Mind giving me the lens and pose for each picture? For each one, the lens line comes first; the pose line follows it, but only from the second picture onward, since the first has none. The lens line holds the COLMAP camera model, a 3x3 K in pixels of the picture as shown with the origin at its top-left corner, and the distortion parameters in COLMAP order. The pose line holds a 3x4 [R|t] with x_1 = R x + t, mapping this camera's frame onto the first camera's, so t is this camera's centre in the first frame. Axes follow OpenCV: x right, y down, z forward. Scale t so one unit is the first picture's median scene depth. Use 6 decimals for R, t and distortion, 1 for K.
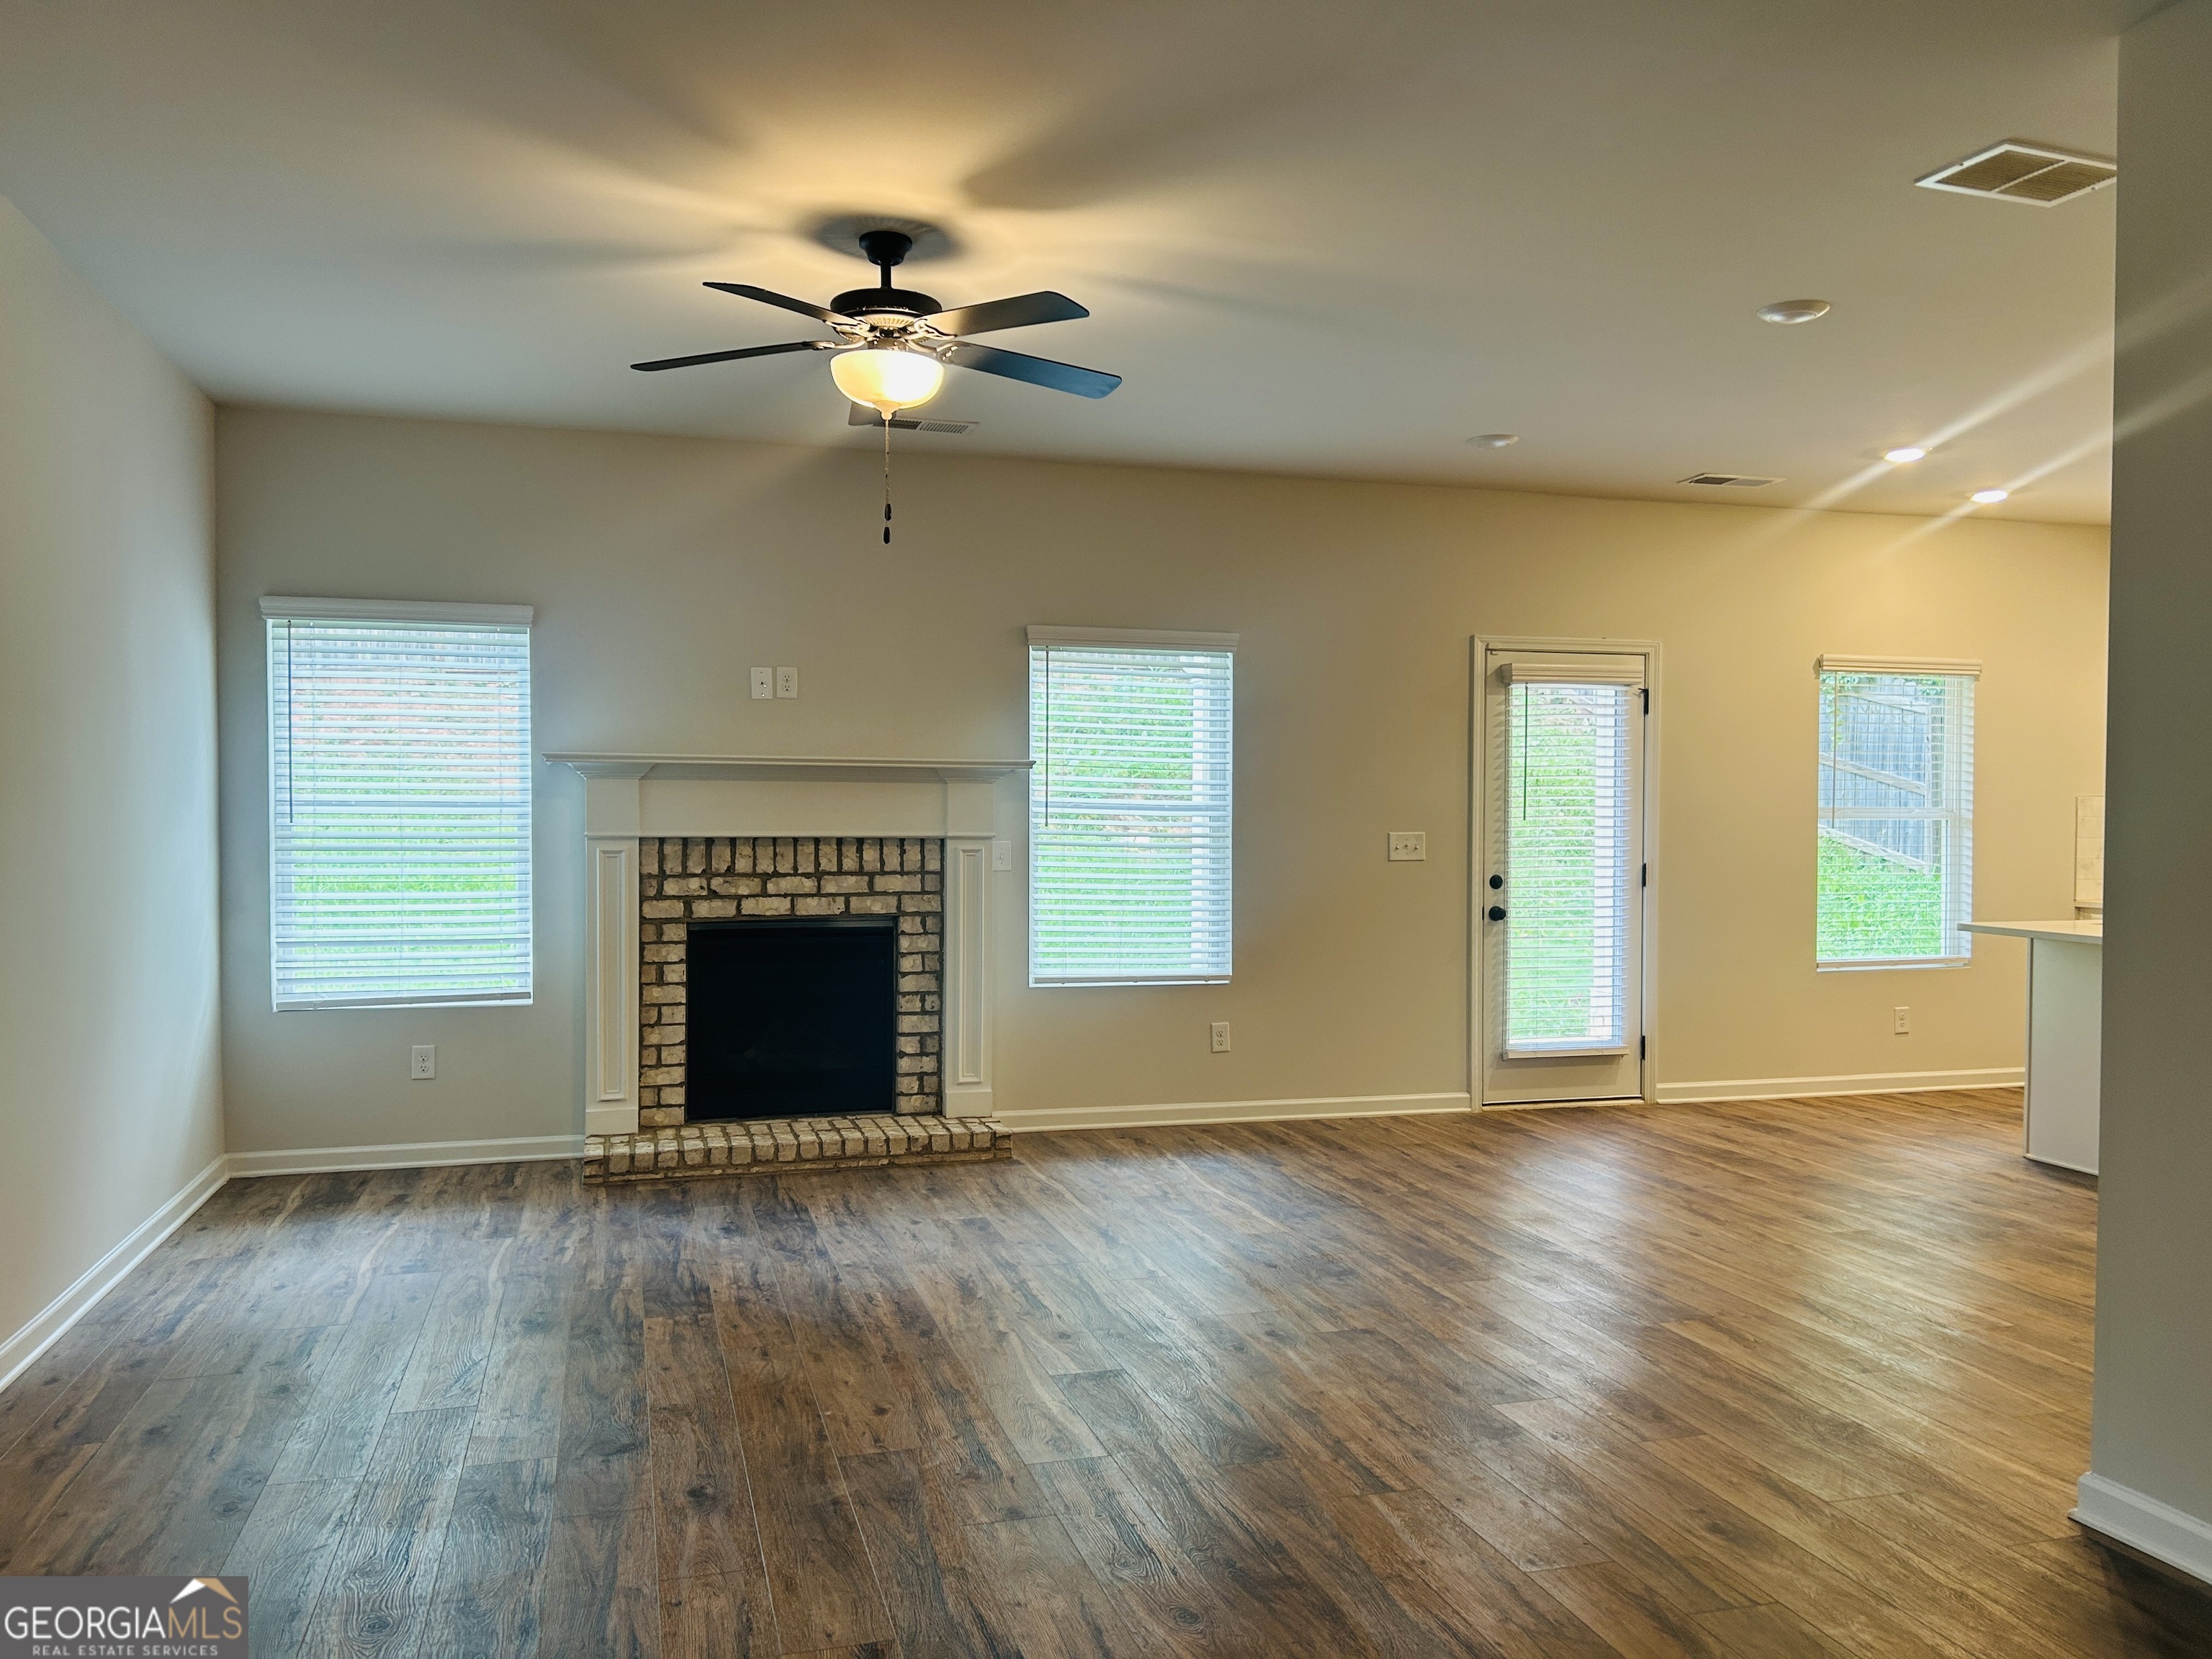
lens RADIAL K [[1657.1, 0, 1117.4], [0, 1657.1, 833.4], [0, 0, 1]] dist [0.052990, -0.059814]
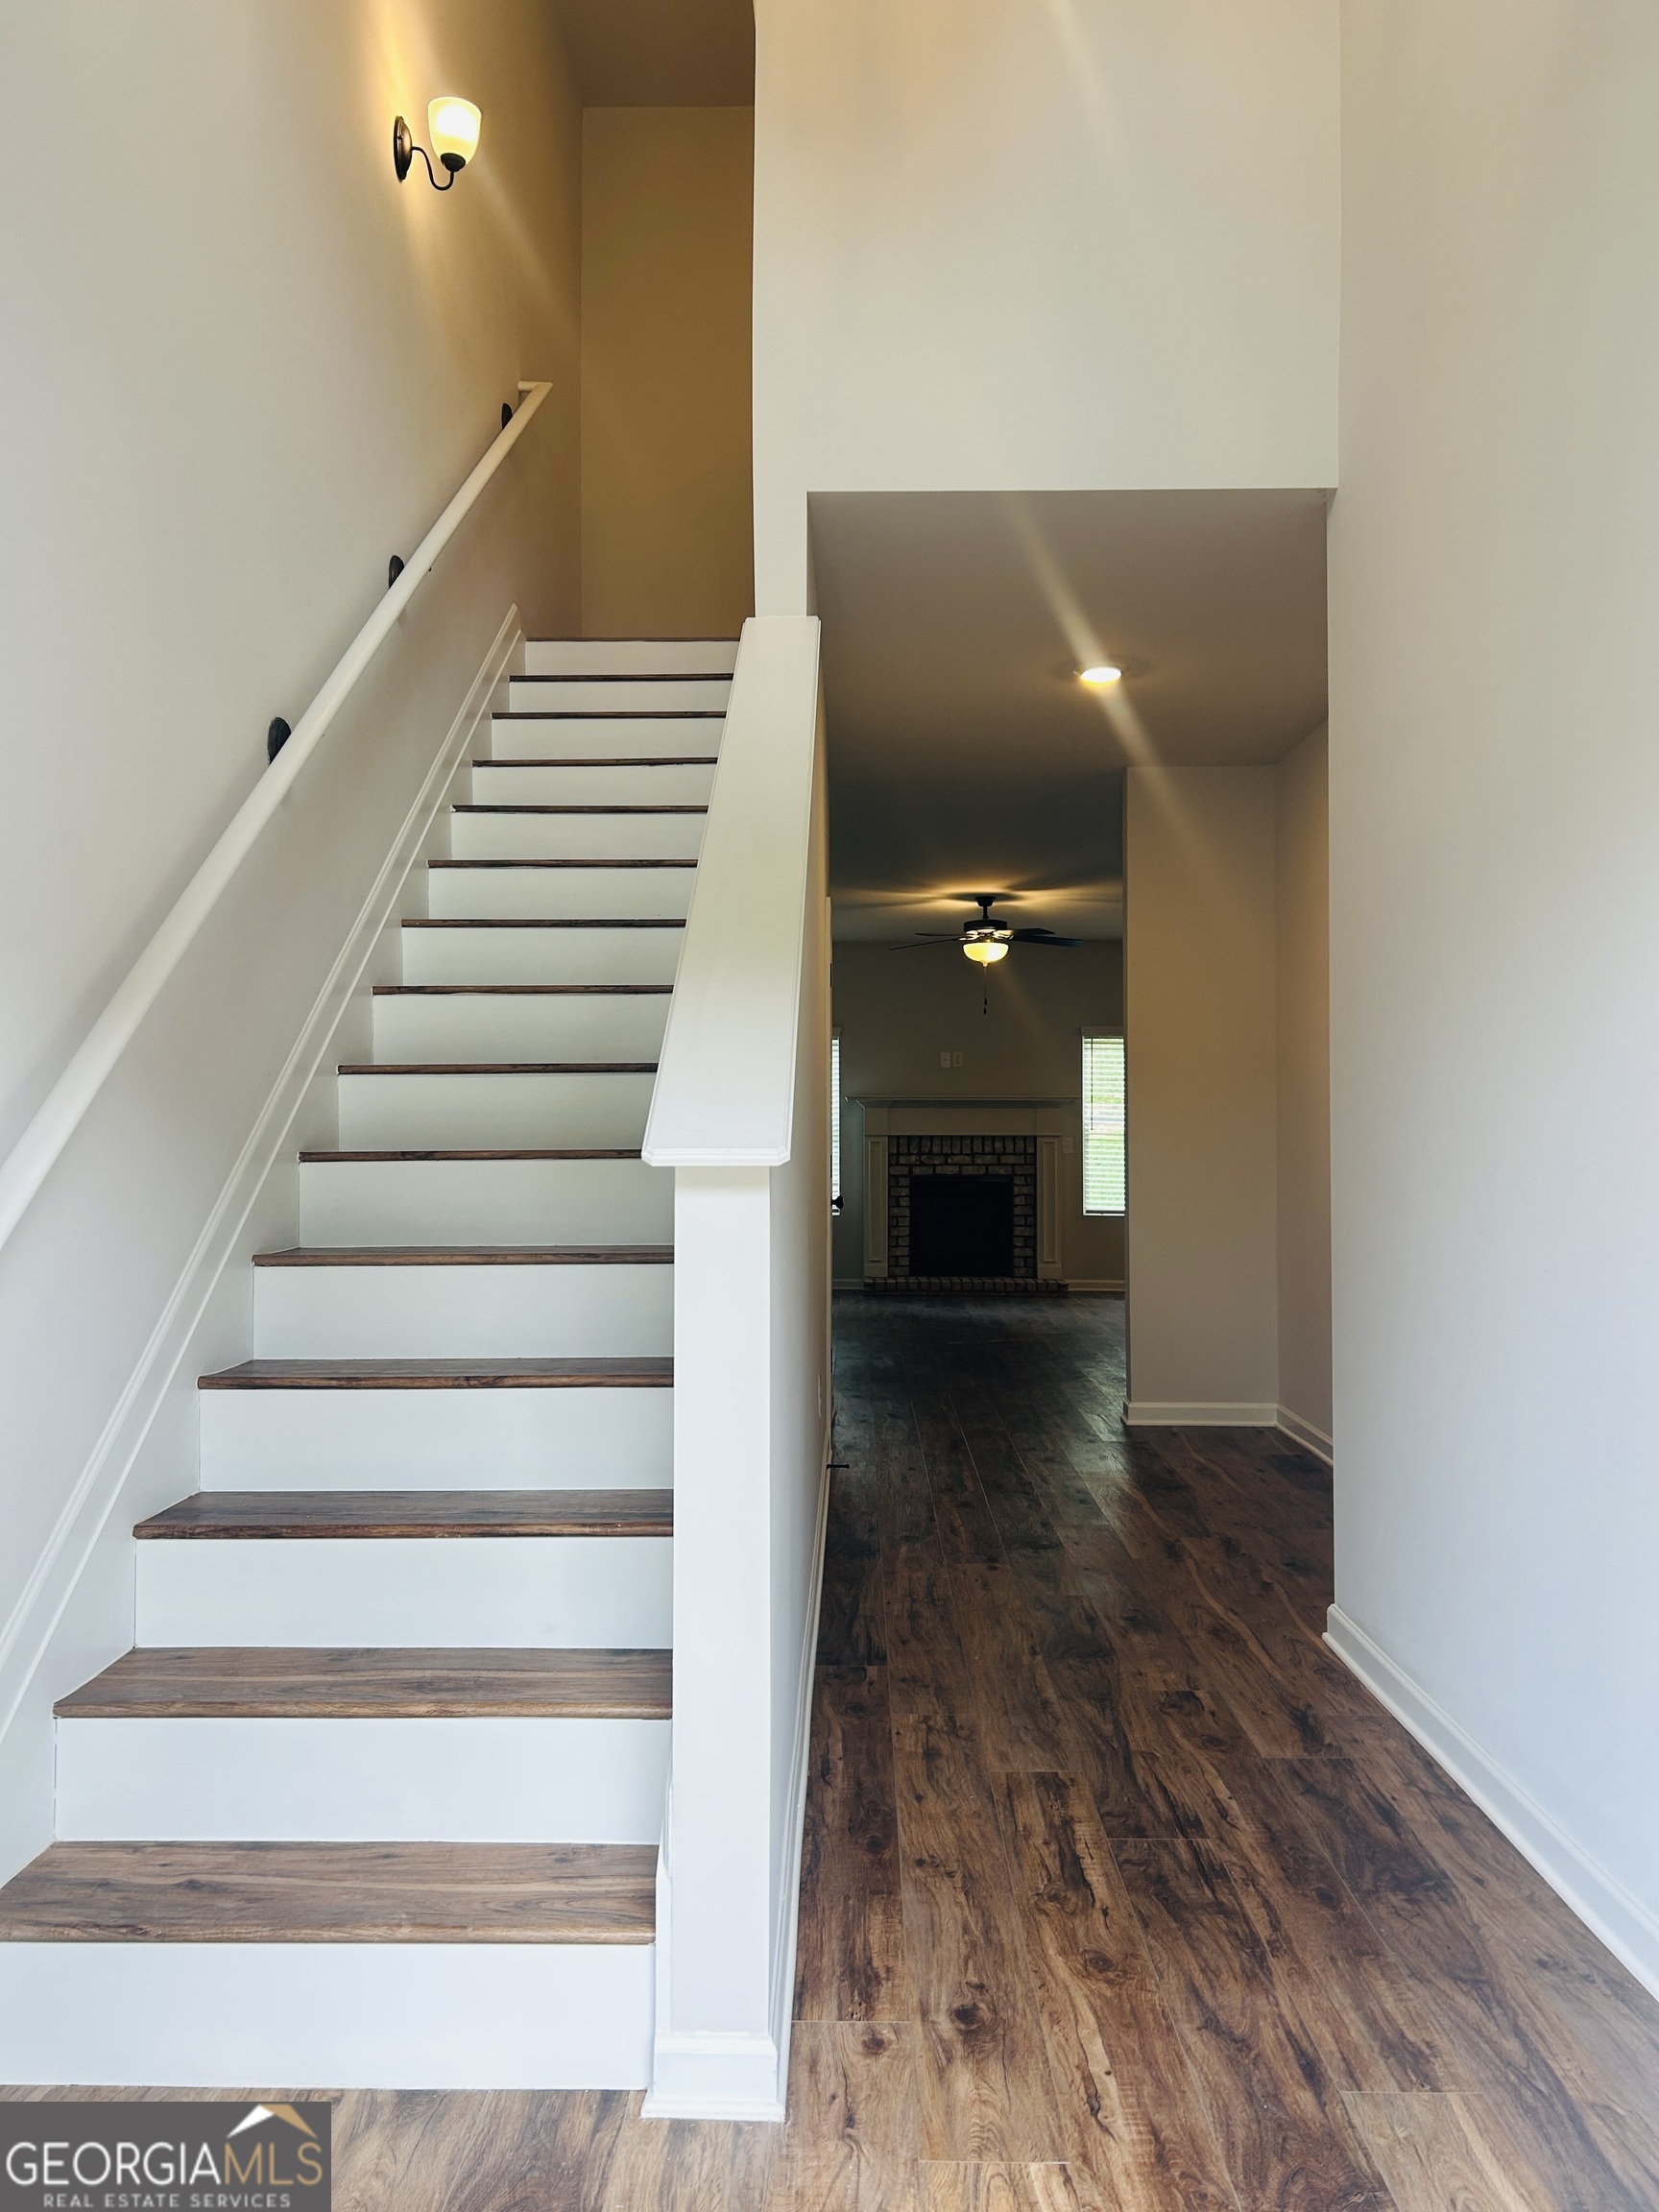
lens RADIAL K [[1666.6, 0, 825.5], [0, 1666.6, 1063.4], [0, 0, 1]] dist [0.062765, -0.004732]
pose [[0.953243, -0.016022, -0.301779, 0.268308], [-0.001794, 0.998276, -0.058668, 0.034278], [0.302199, 0.056467, 0.951571, -1.009644]]
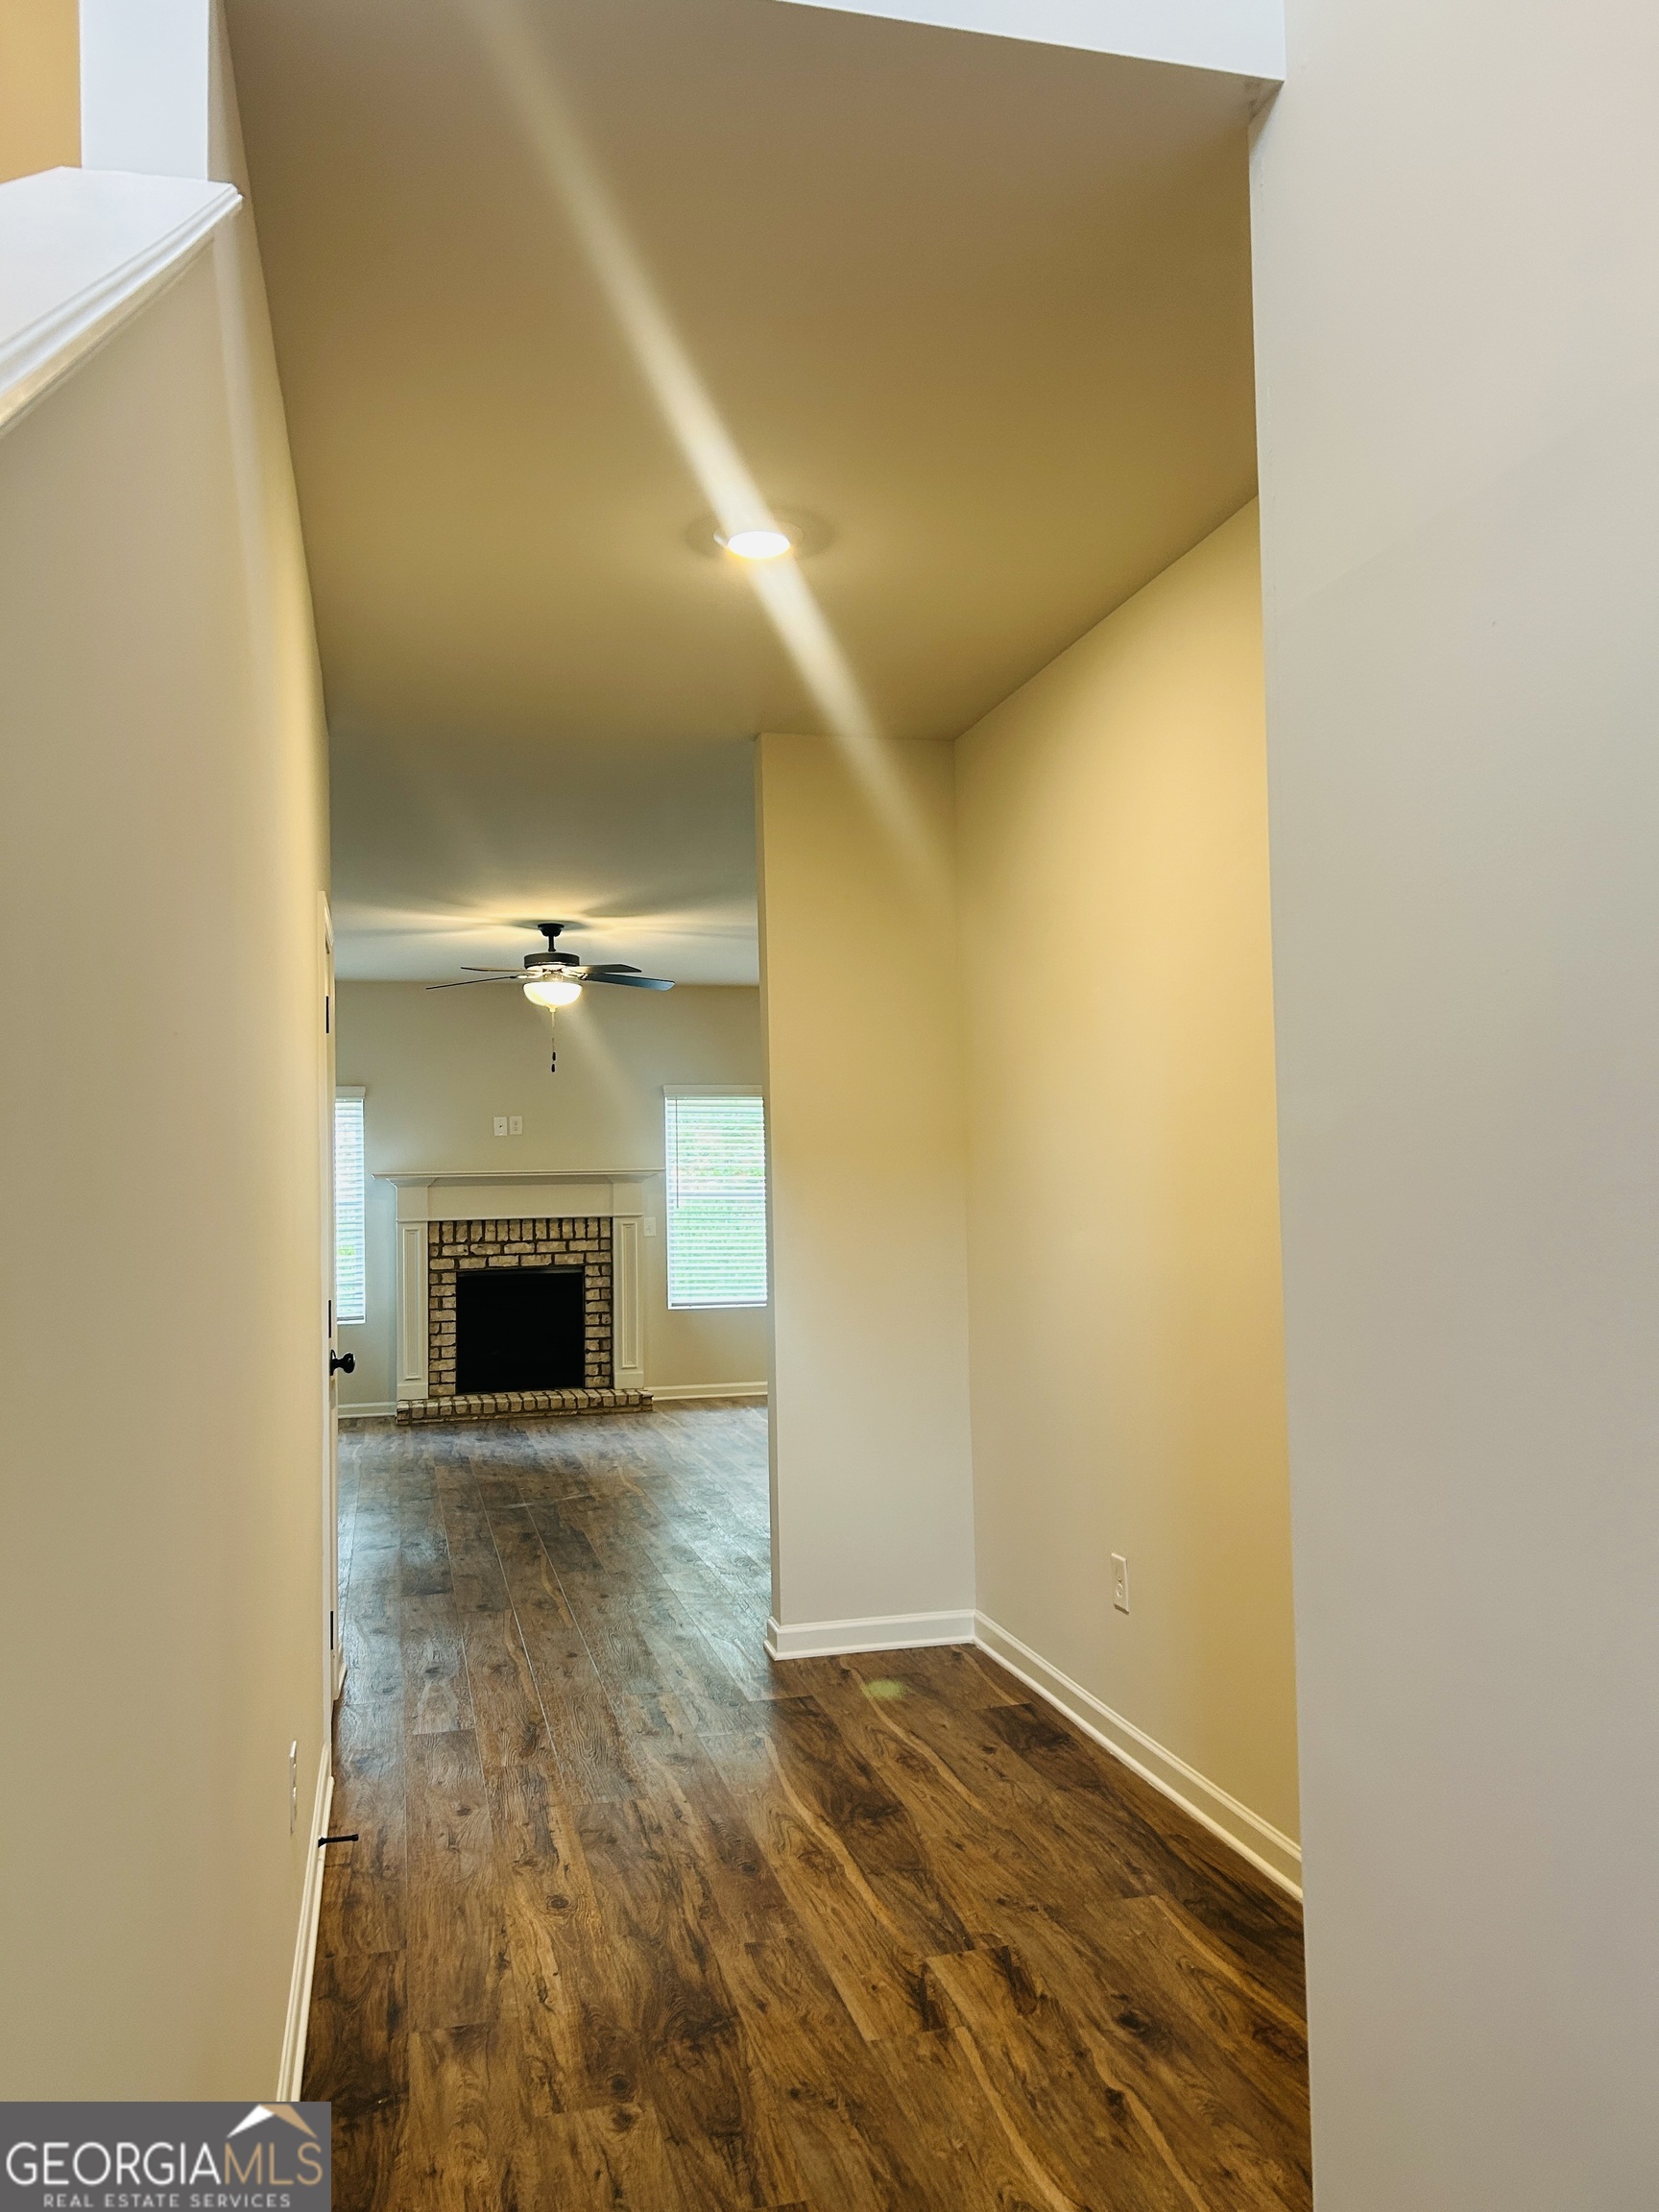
lens RADIAL K [[1671.5, 0, 867.4], [0, 1671.5, 1071.0], [0, 0, 1]] dist [0.010120, -0.011881]
pose [[0.999577, -0.026039, -0.012961, 0.180397], [0.024907, 0.996407, -0.080947, -0.001175], [0.015022, 0.080590, 0.996634, -0.681859]]
